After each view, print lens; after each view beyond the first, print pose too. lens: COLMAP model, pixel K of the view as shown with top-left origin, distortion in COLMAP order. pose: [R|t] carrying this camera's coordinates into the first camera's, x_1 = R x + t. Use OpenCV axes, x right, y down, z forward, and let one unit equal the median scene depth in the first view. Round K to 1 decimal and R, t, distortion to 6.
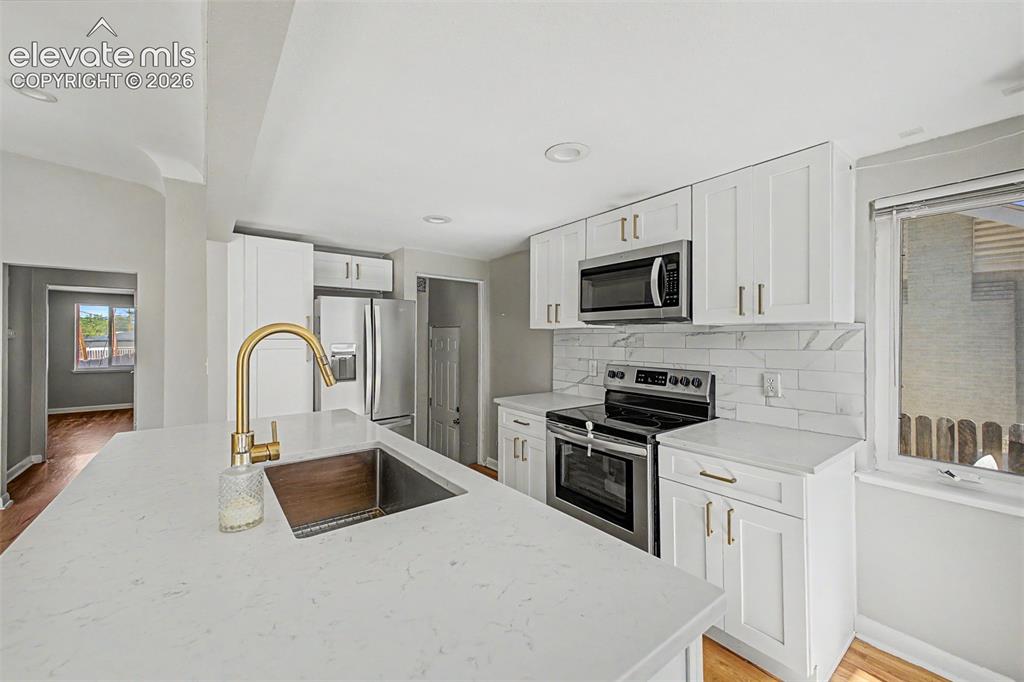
lens RADIAL K [[405.0, 0, 513.4], [0, 405.0, 336.3], [0, 0, 1]] dist [0.018272, -0.004823]
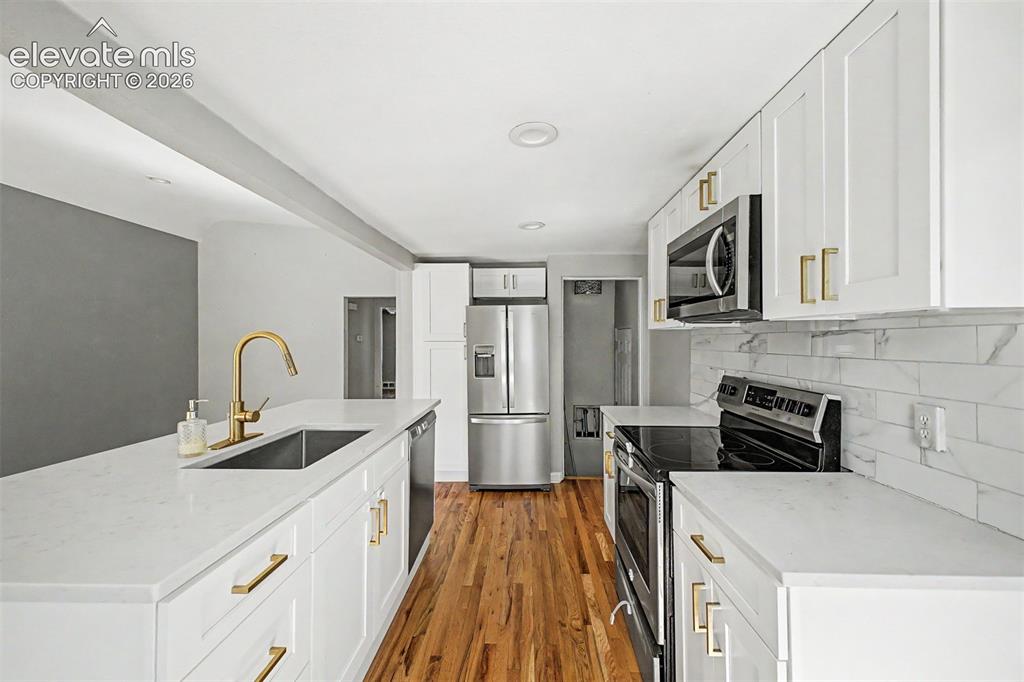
lens RADIAL K [[405.0, 0, 511.2], [0, 405.0, 339.0], [0, 0, 1]] dist [0.018272, -0.004823]
pose [[0.766062, -0.003346, -0.642758, 0.511154], [0.004995, 0.999987, 0.000747, -0.000712], [0.642747, -0.003783, 0.766069, 0.207914]]
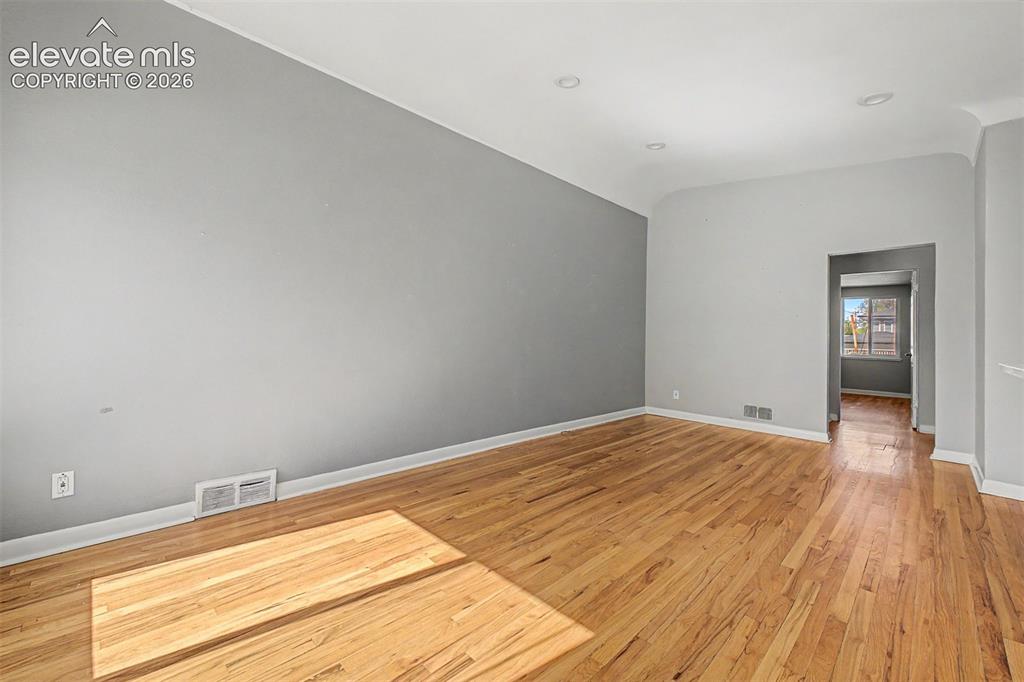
lens RADIAL K [[421.6, 0, 510.9], [0, 421.6, 335.0], [0, 0, 1]] dist [0.004989, -0.001136]
pose [[0.130765, -0.000034, -0.991413, -0.067883], [-0.017434, 0.999845, -0.002333, 0.138731], [0.991260, 0.017590, 0.130744, -0.256549]]
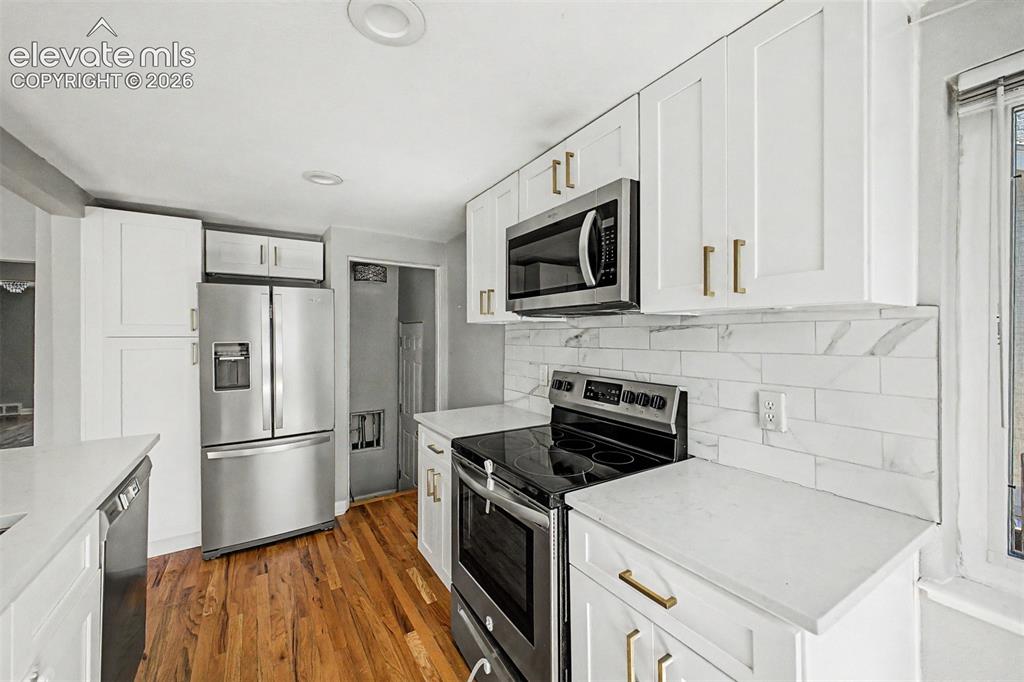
lens RADIAL K [[405.0, 0, 513.8], [0, 405.0, 334.0], [0, 0, 1]] dist [0.018272, -0.004823]
pose [[0.995642, -0.002257, -0.093232, 0.279568], [0.002357, 0.999997, 0.000961, 0.001860], [0.093230, -0.001176, 0.995644, 0.324784]]
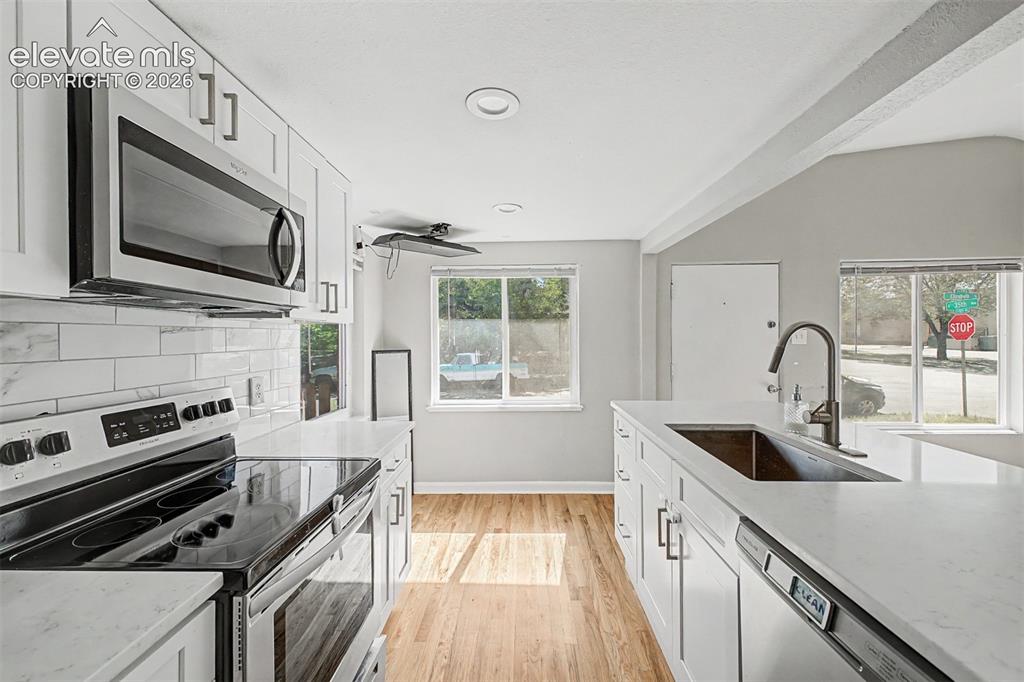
lens RADIAL K [[405.0, 0, 517.5], [0, 405.0, 339.6], [0, 0, 1]] dist [0.018272, -0.004823]
pose [[-0.781583, -0.001780, 0.623799, -0.309690], [0.000961, 0.999991, 0.004058, 0.006972], [-0.623801, 0.003771, -0.781574, 1.214100]]
